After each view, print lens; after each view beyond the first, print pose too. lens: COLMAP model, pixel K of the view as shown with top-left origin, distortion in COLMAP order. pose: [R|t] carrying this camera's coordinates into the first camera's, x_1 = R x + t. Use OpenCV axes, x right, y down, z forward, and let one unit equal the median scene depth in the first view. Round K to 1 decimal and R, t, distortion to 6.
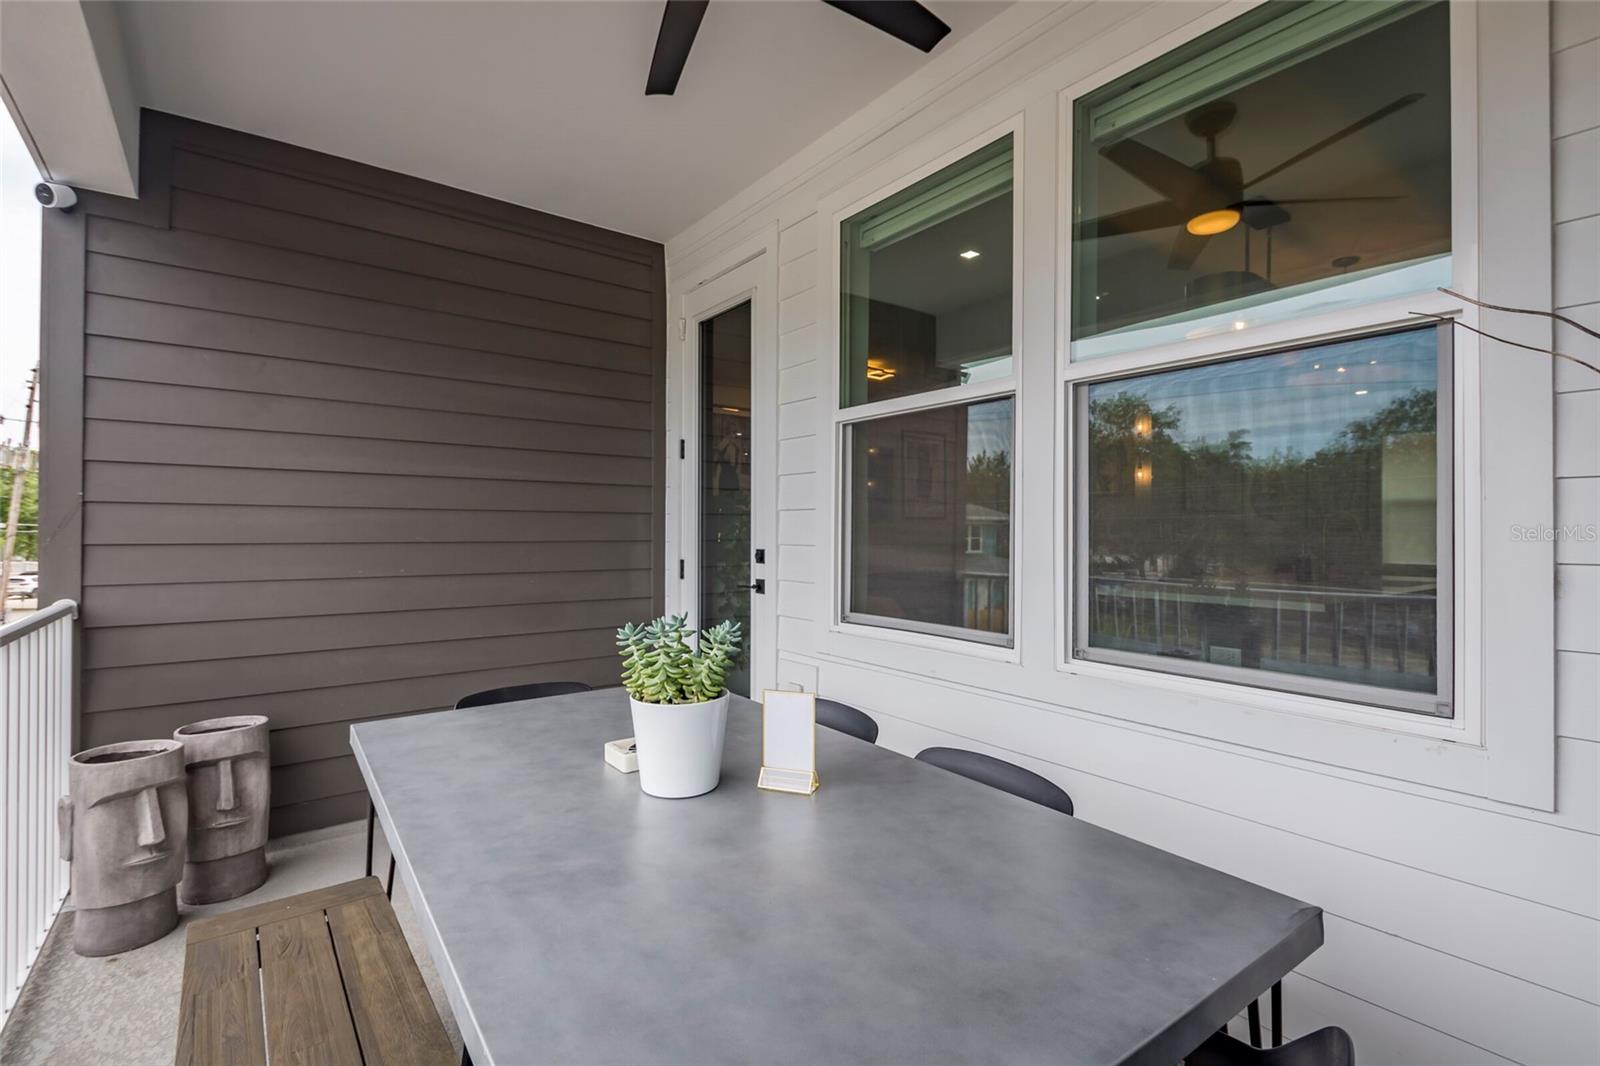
lens RADIAL K [[696.0, 0, 795.3], [0, 696.0, 526.2], [0, 0, 1]] dist [0.033014, -0.017861]
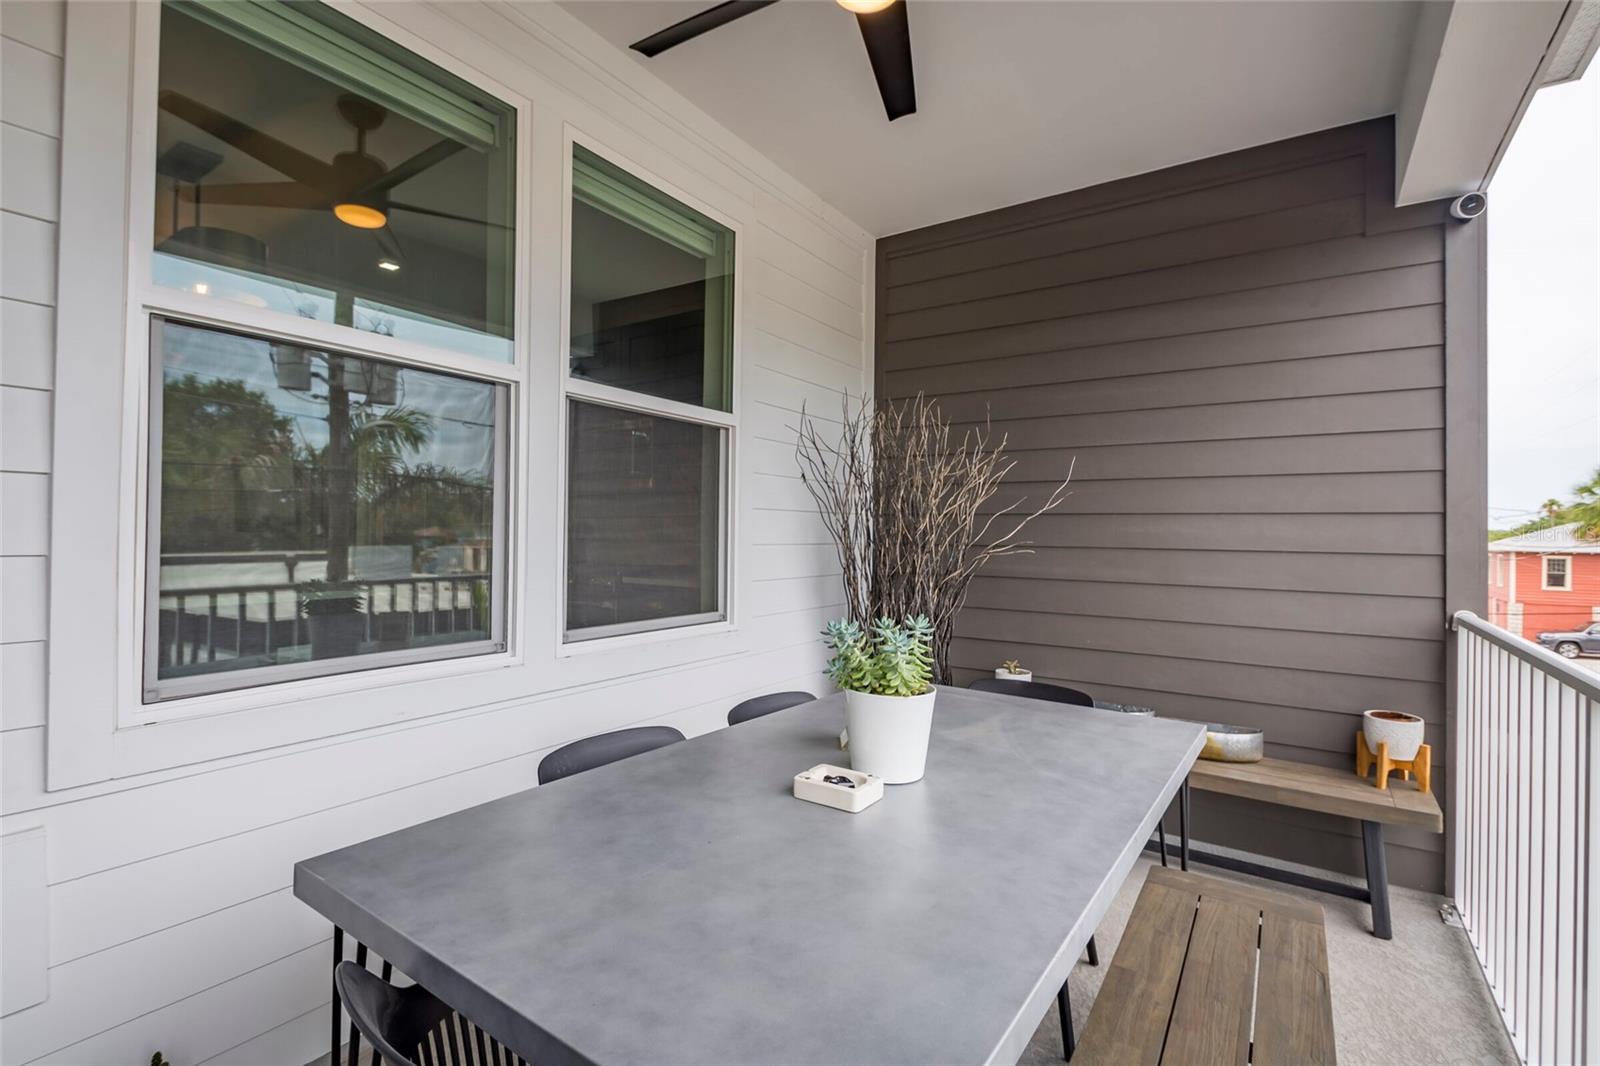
lens RADIAL K [[744.0, 0, 795.8], [0, 744.0, 526.2], [0, 0, 1]] dist [0.033430, -0.023311]
pose [[-0.308022, 0.008538, 0.951341, -0.898886], [-0.014650, 0.999799, -0.013716, 0.008460], [-0.951266, -0.018162, -0.307835, 1.116733]]
